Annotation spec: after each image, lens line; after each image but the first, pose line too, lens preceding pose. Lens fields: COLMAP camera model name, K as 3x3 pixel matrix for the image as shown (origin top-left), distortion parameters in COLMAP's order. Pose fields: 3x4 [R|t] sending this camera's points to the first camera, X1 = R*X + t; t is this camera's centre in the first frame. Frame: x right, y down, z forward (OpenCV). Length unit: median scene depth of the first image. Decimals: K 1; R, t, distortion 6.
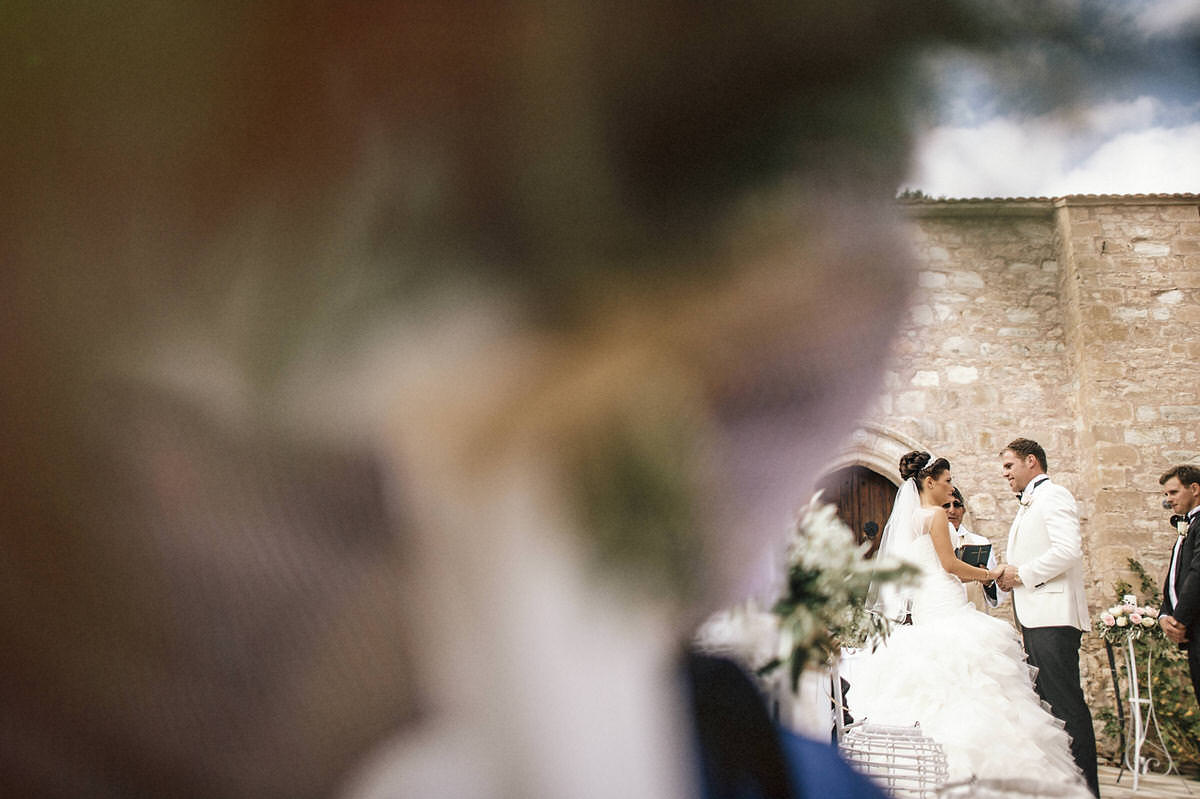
lens RADIAL K [[820.0, 0, 605.1], [0, 820.0, 393.1], [0, 0, 1]] dist [-0.039870, 0.017446]
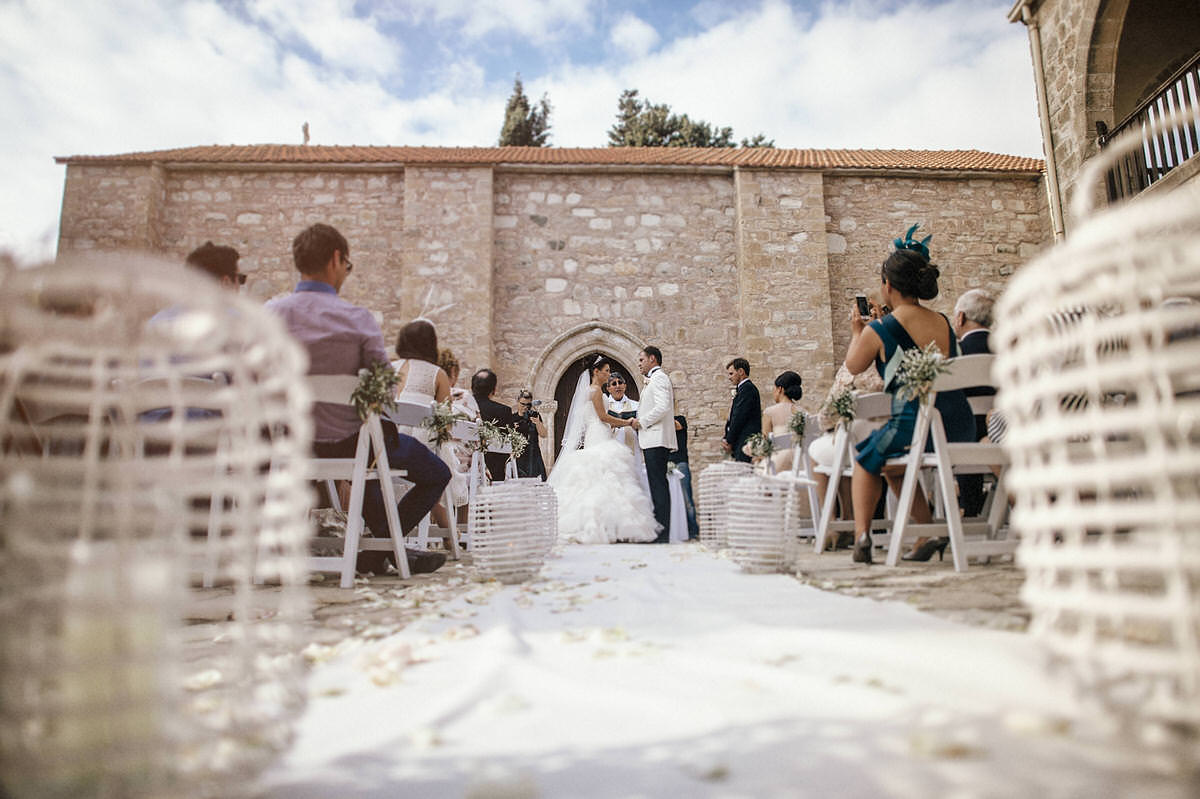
lens RADIAL K [[820.0, 0, 598.9], [0, 820.0, 384.6], [0, 0, 1]] dist [-0.039870, 0.017446]
pose [[0.981191, -0.037580, 0.189347, 0.038199], [0.009464, 0.989053, 0.147257, -0.071976], [-0.192809, -0.142695, 0.970805, -0.419475]]
